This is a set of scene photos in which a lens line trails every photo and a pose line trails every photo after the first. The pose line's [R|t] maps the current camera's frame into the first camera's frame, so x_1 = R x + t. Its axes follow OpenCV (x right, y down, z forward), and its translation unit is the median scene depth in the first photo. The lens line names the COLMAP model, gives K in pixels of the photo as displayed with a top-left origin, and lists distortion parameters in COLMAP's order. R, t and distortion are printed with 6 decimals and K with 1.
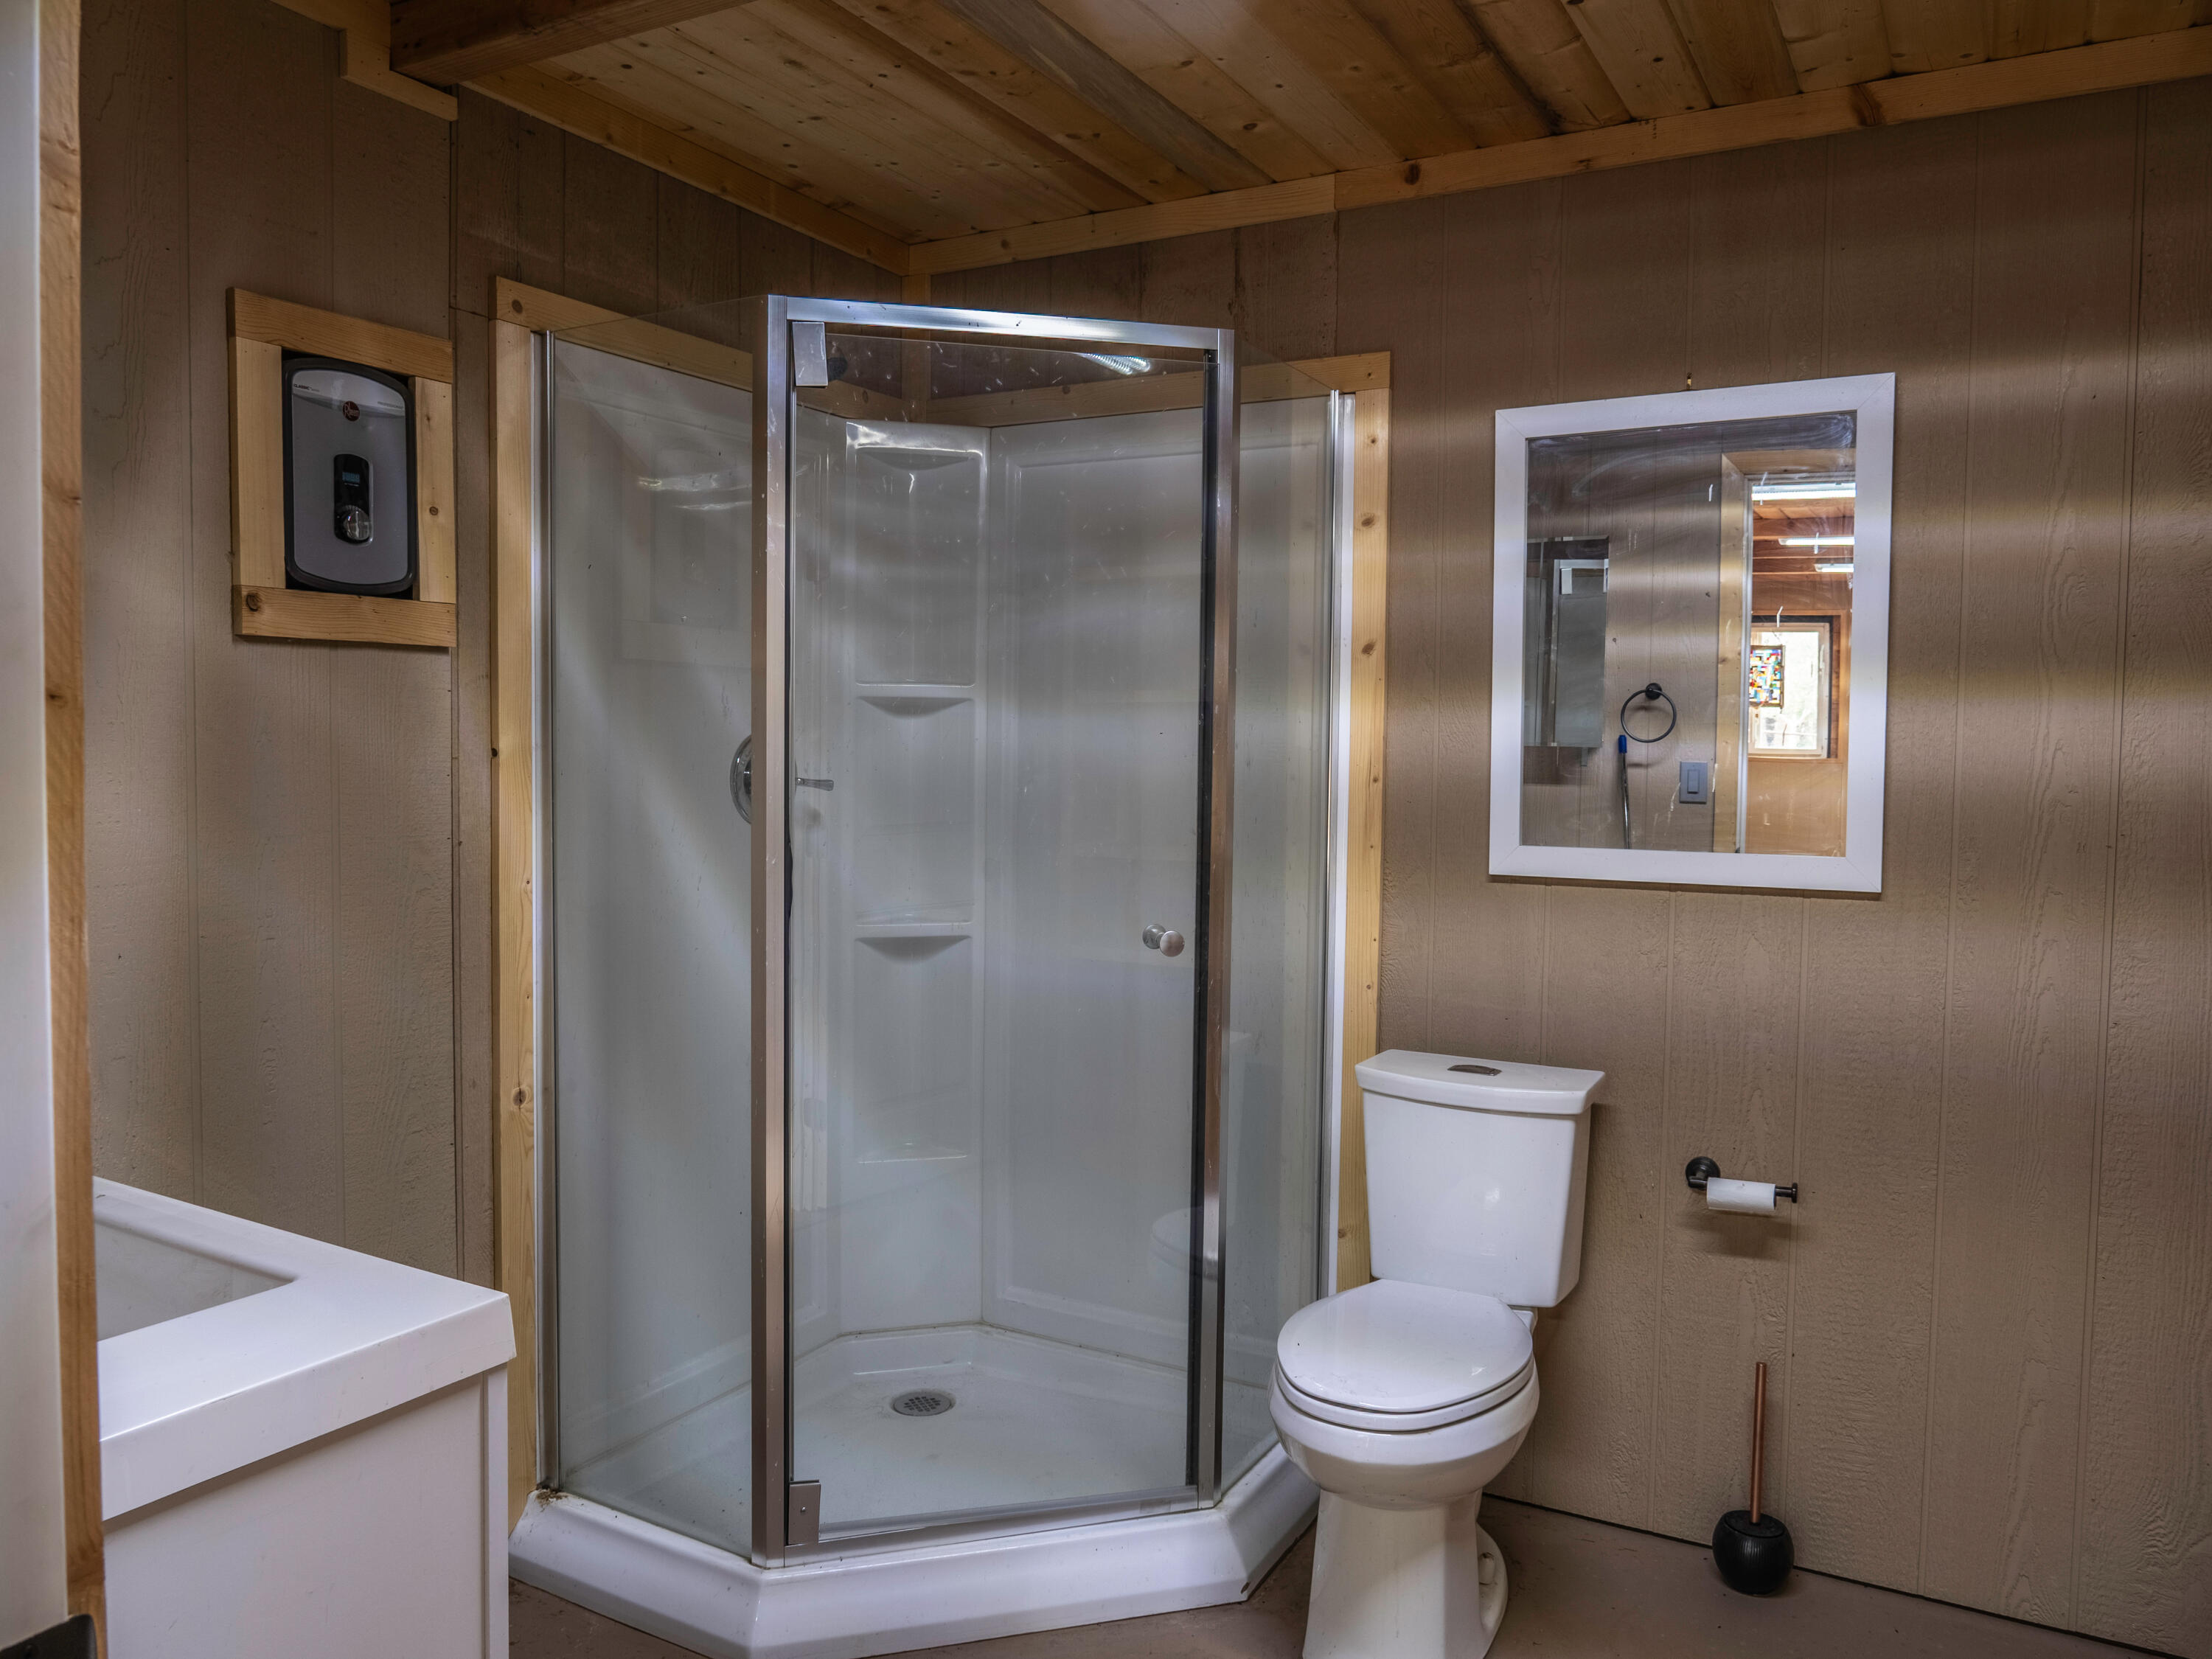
lens RADIAL K [[1594.9, 0, 1106.0], [0, 1594.9, 829.5], [0, 0, 1]] dist [-0.027139, 0.005949]
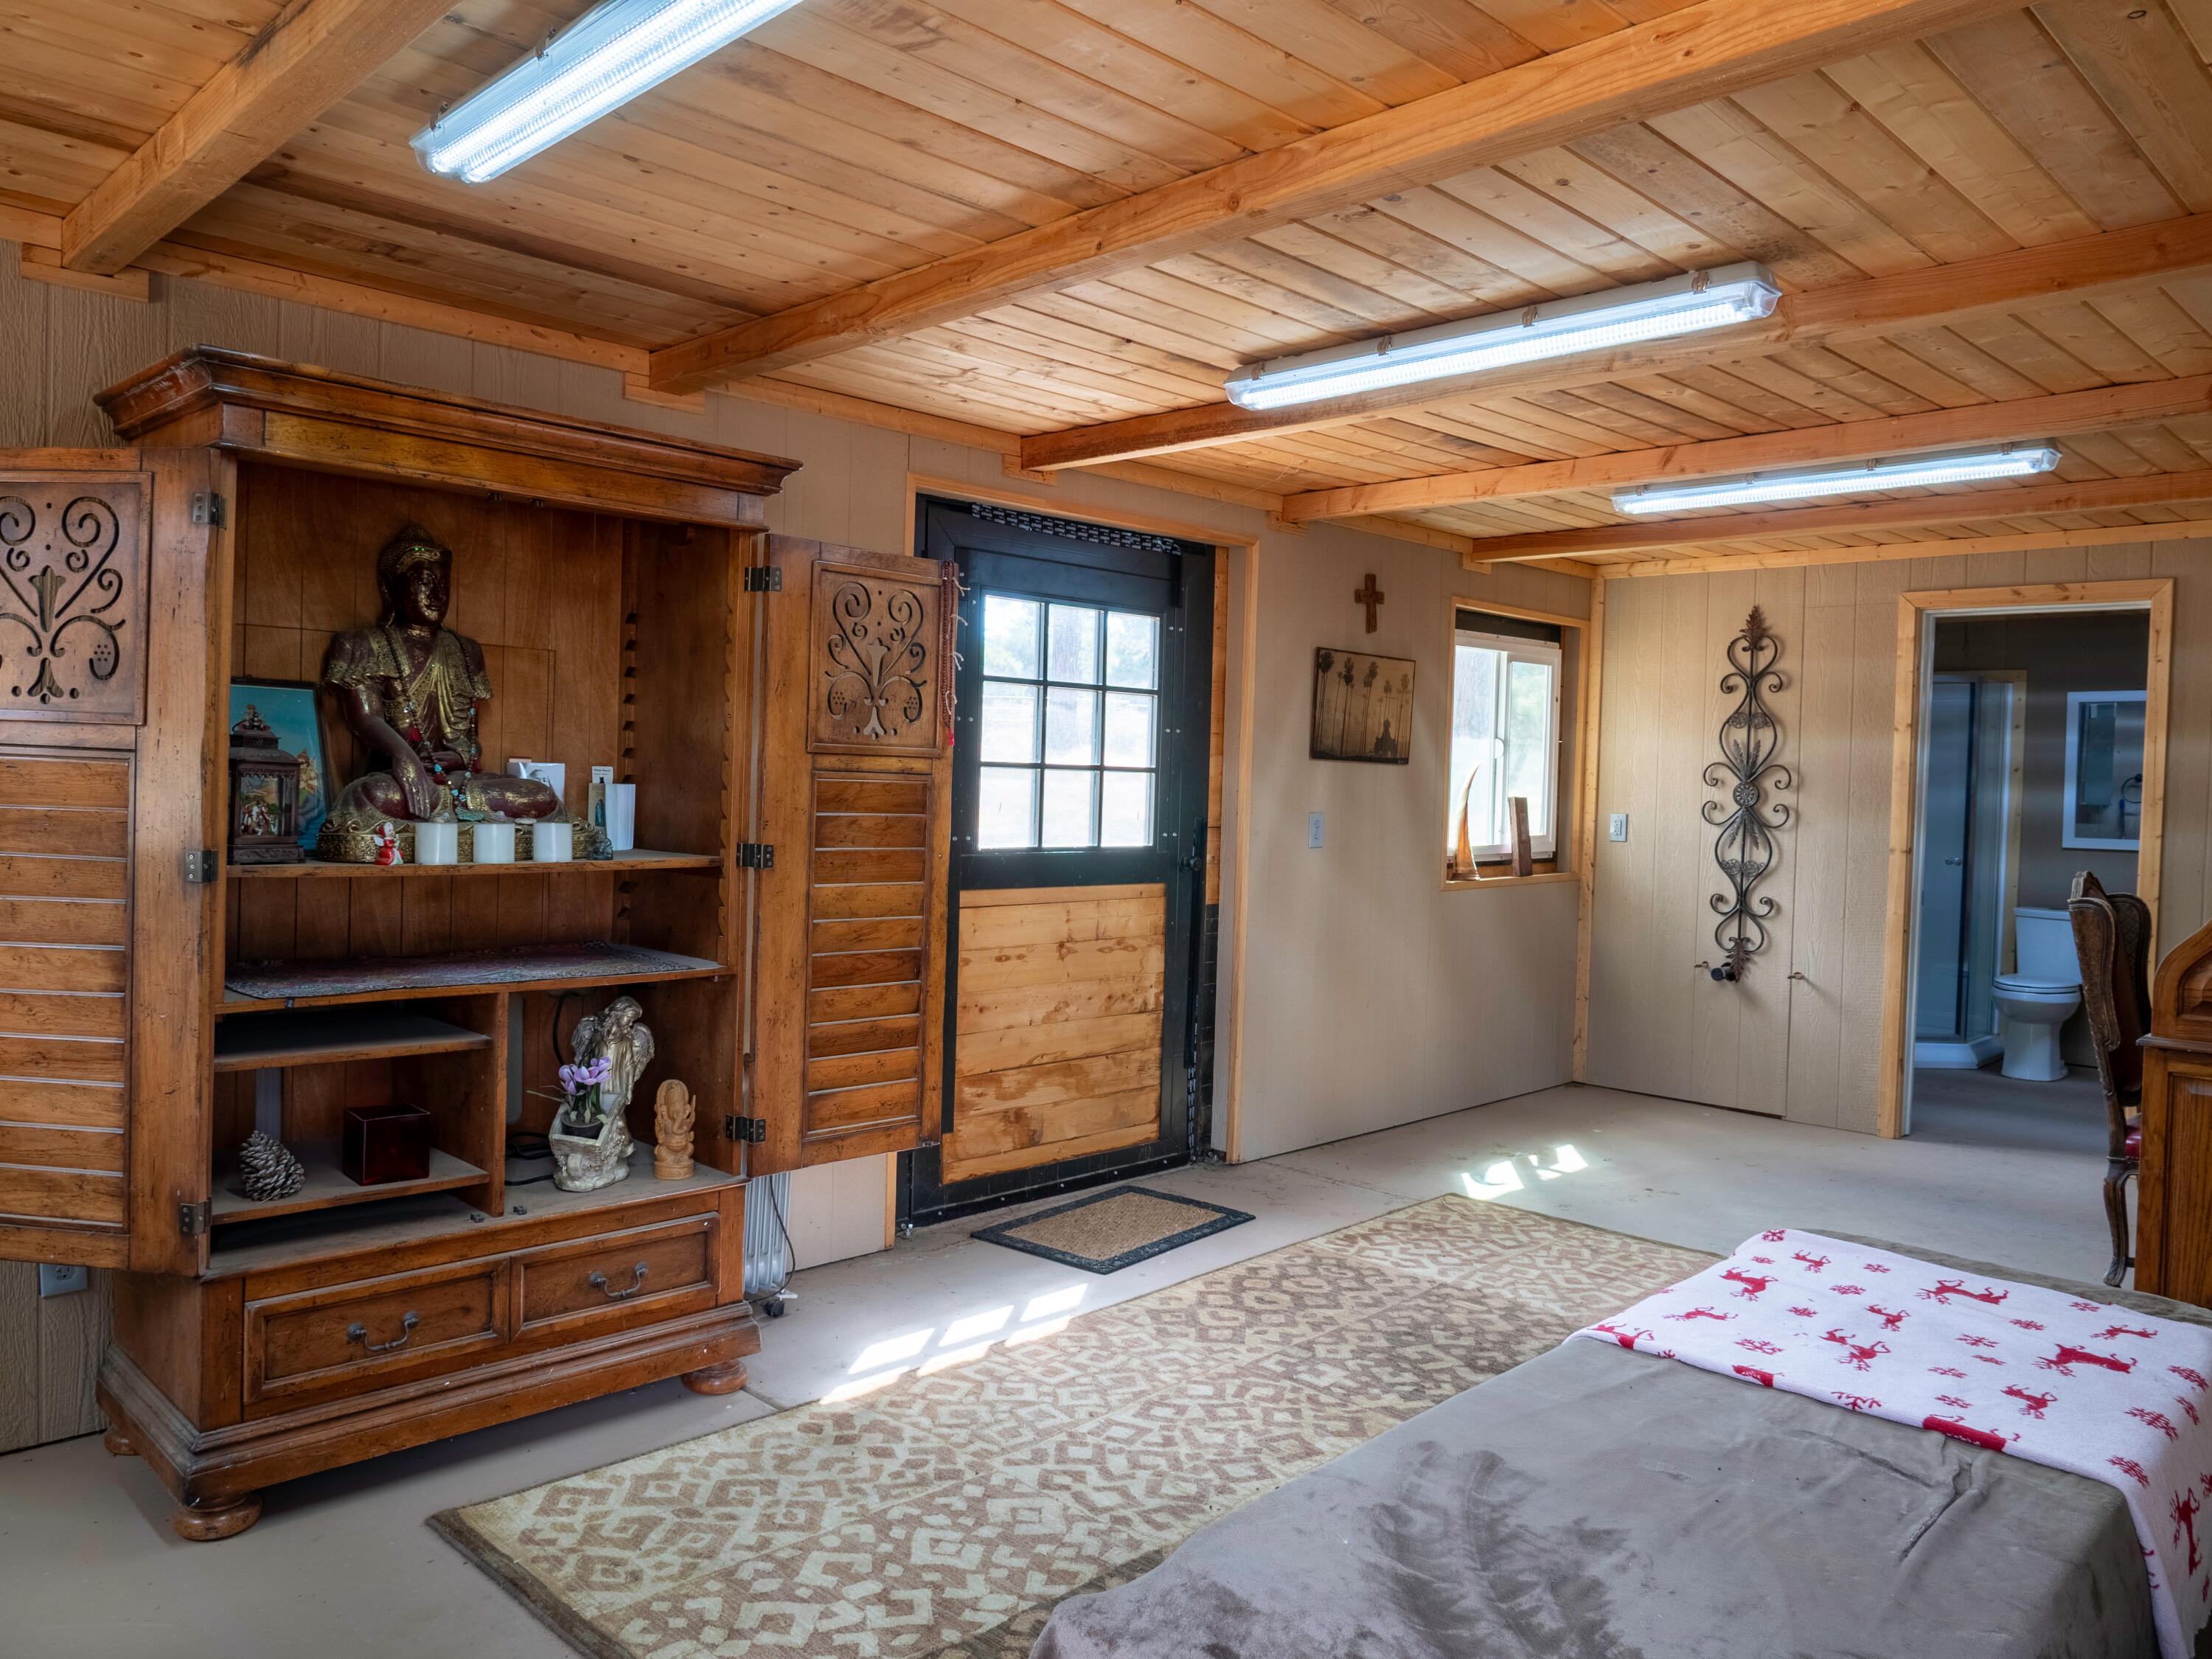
lens RADIAL K [[1594.9, 0, 1106.0], [0, 1594.9, 829.5], [0, 0, 1]] dist [-0.027139, 0.005949]
pose [[0.960684, 0.023227, -0.276669, -0.638728], [-0.030495, 0.999293, -0.021996, 0.109322], [0.275963, 0.029568, 0.960713, -2.256520]]
